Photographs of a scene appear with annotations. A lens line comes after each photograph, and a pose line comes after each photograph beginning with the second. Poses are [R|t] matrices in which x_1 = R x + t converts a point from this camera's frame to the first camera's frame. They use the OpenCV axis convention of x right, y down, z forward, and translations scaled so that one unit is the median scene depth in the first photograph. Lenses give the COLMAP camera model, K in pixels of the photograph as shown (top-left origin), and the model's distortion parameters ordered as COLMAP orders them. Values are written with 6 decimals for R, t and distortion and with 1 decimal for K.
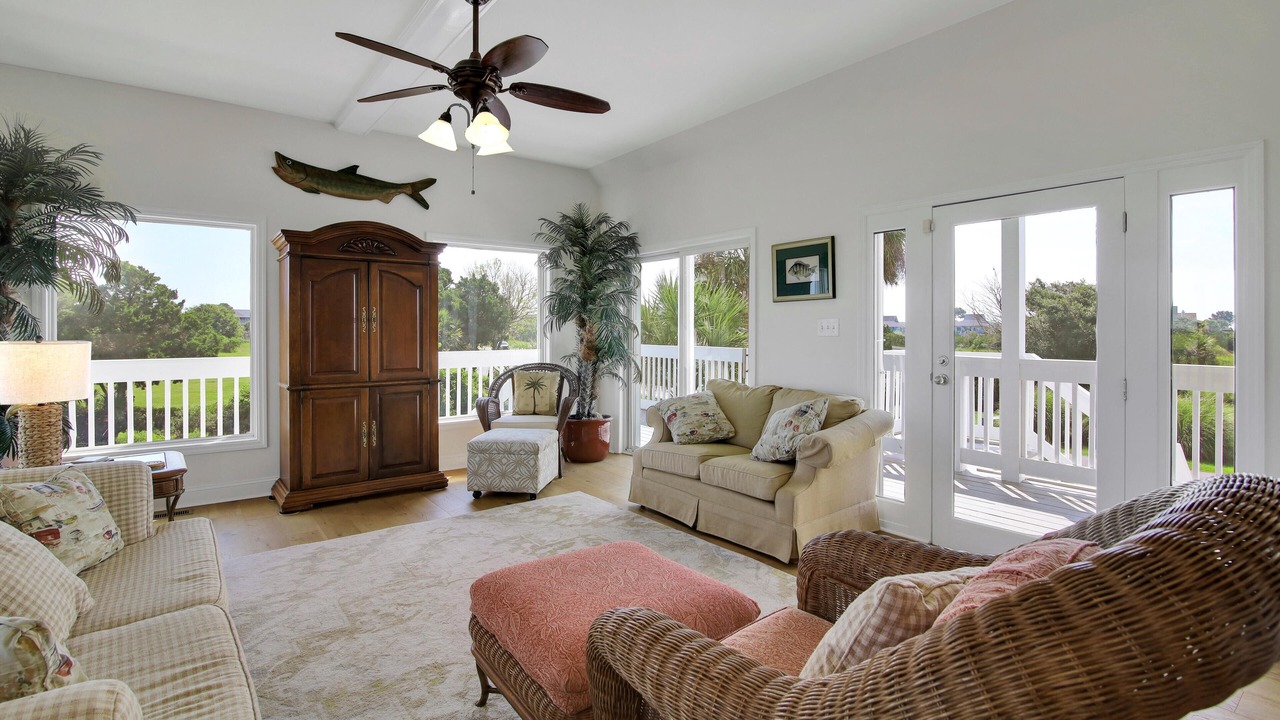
lens RADIAL K [[598.4, 0, 639.8], [0, 598.4, 332.1], [0, 0, 1]] dist [-0.016525, -0.000004]
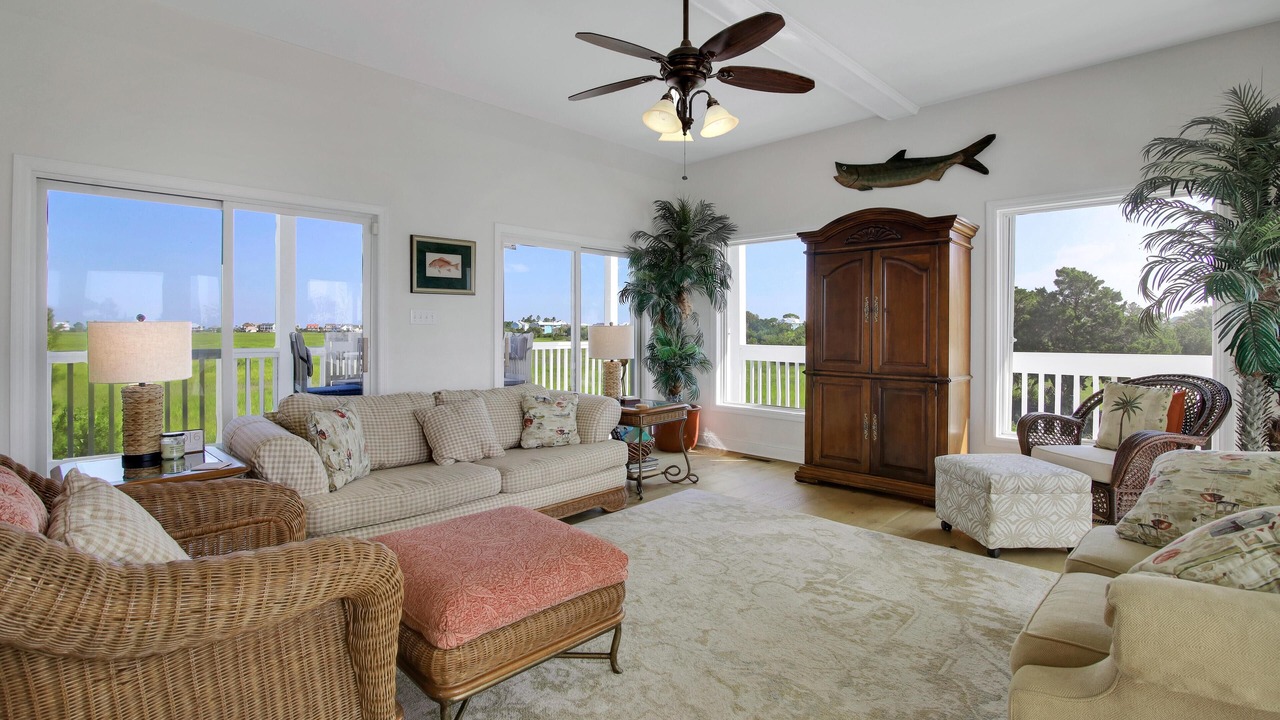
lens RADIAL K [[598.4, 0, 639.8], [0, 598.4, 332.1], [0, 0, 1]] dist [-0.016525, -0.000004]
pose [[0.145263, 0.003964, -0.989385, 0.497332], [-0.012396, 0.999921, 0.002186, 0.020309], [0.989315, 0.011946, 0.145301, 0.529833]]
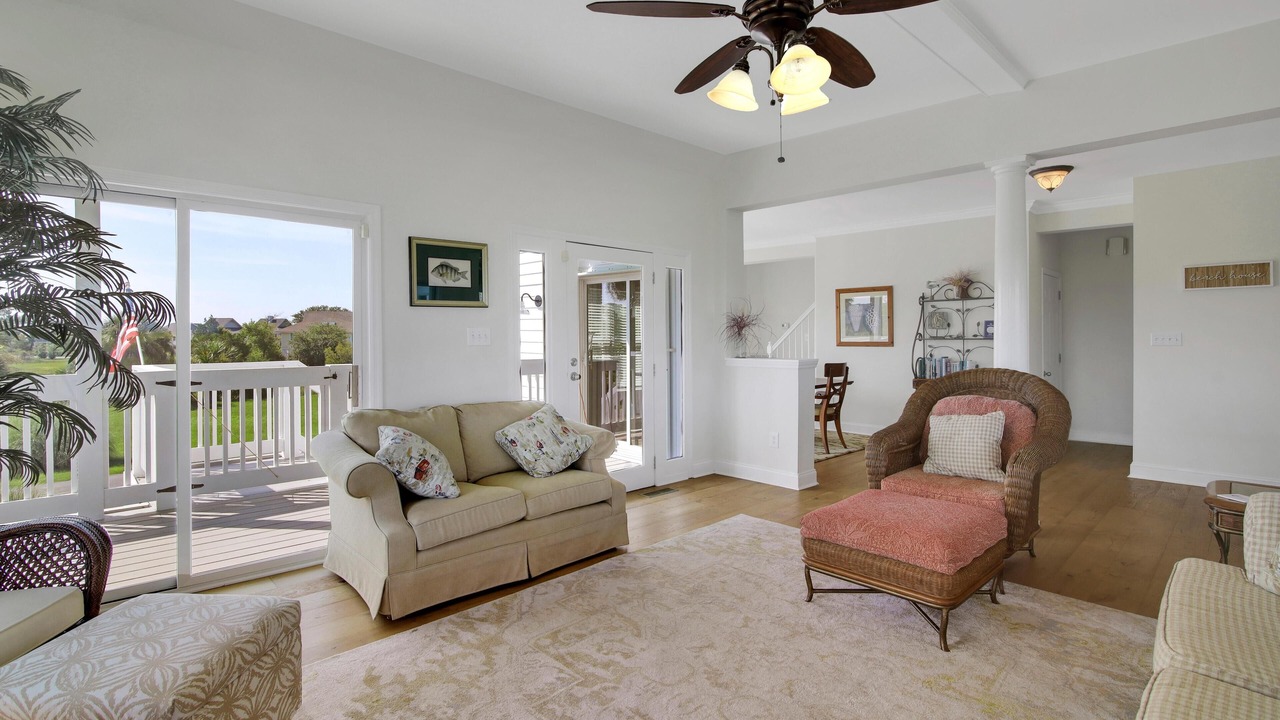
lens RADIAL K [[598.4, 0, 639.8], [0, 598.4, 332.1], [0, 0, 1]] dist [-0.016525, -0.000004]
pose [[-0.108466, 0.006229, 0.994081, -0.691738], [0.009819, 0.999938, -0.005194, -0.007403], [-0.994052, 0.009198, -0.108520, 0.860005]]
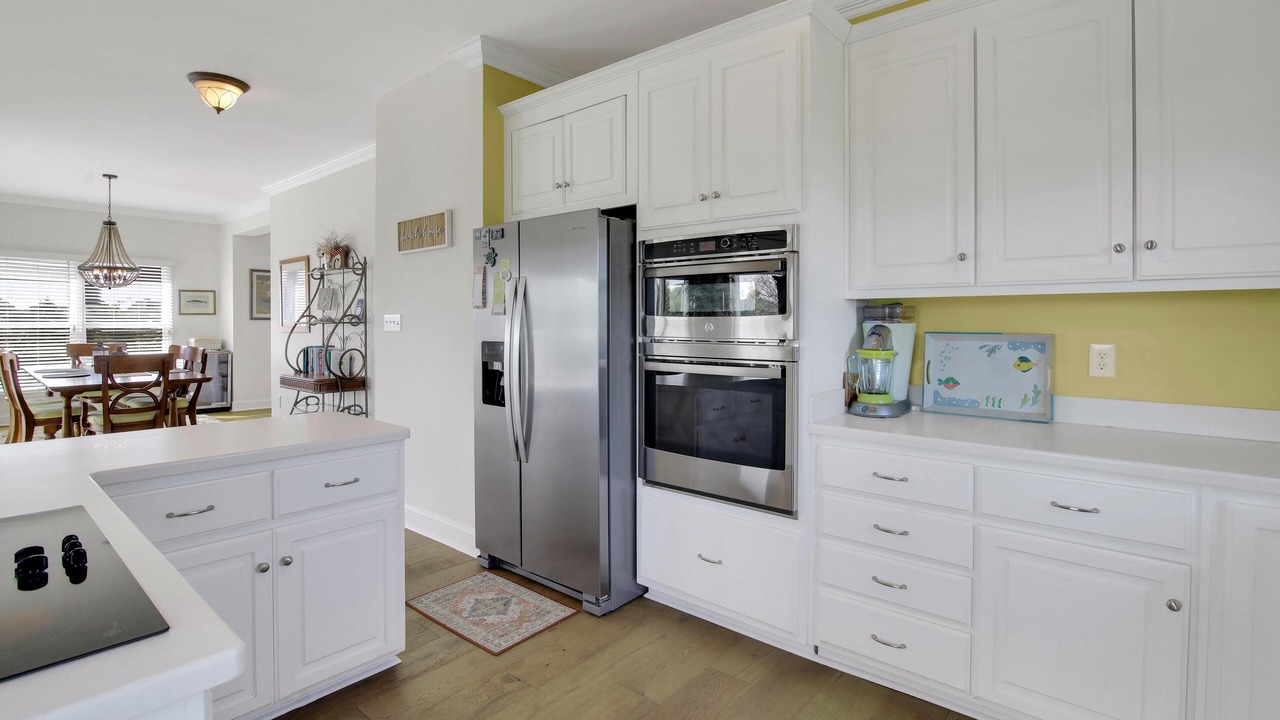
lens RADIAL K [[618.0, 0, 642.7], [0, 618.0, 327.5], [0, 0, 1]] dist [-0.018402, -0.000244]
pose [[-0.190977, -0.014601, 0.981486, -0.559927], [0.007354, 0.999840, 0.016305, 0.008241], [-0.981567, 0.010331, -0.190839, -0.621157]]
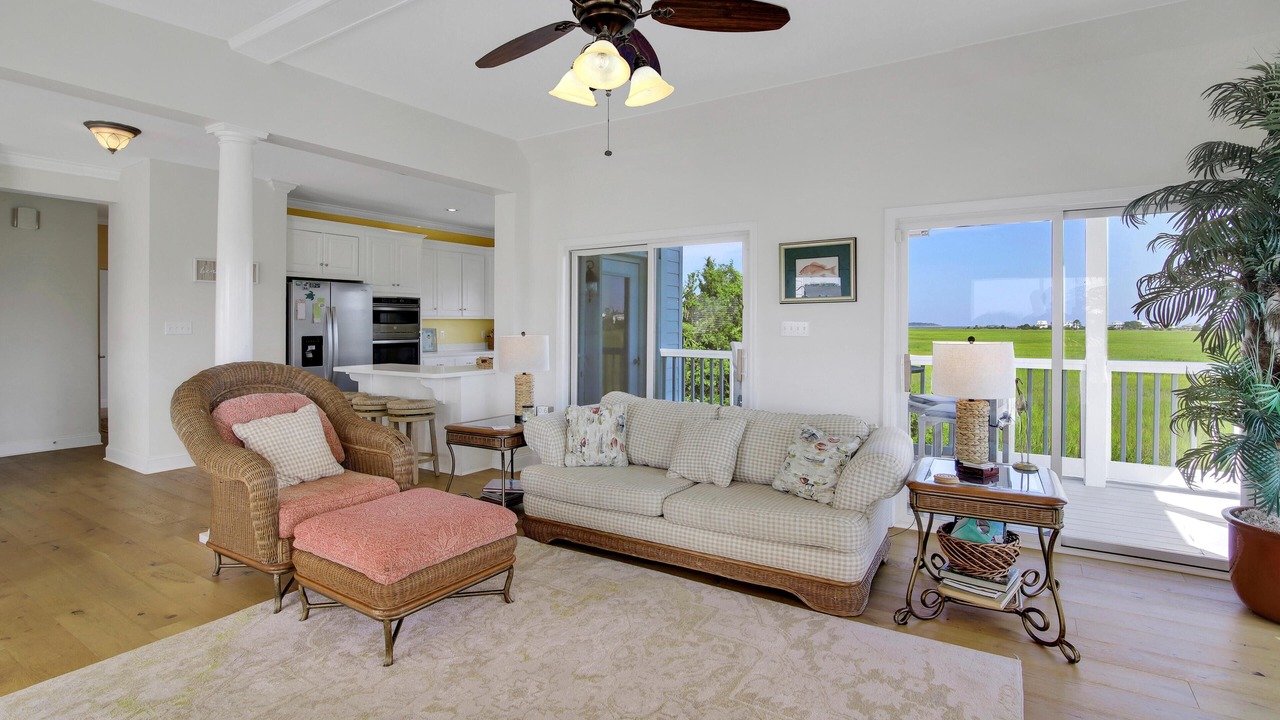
lens RADIAL K [[618.0, 0, 642.7], [0, 618.0, 327.5], [0, 0, 1]] dist [-0.018402, -0.000244]
pose [[-0.938738, -0.001868, -0.344626, -0.032283], [-0.007616, 0.999854, 0.015326, -0.016046], [0.344547, 0.017012, -0.938615, 1.203635]]
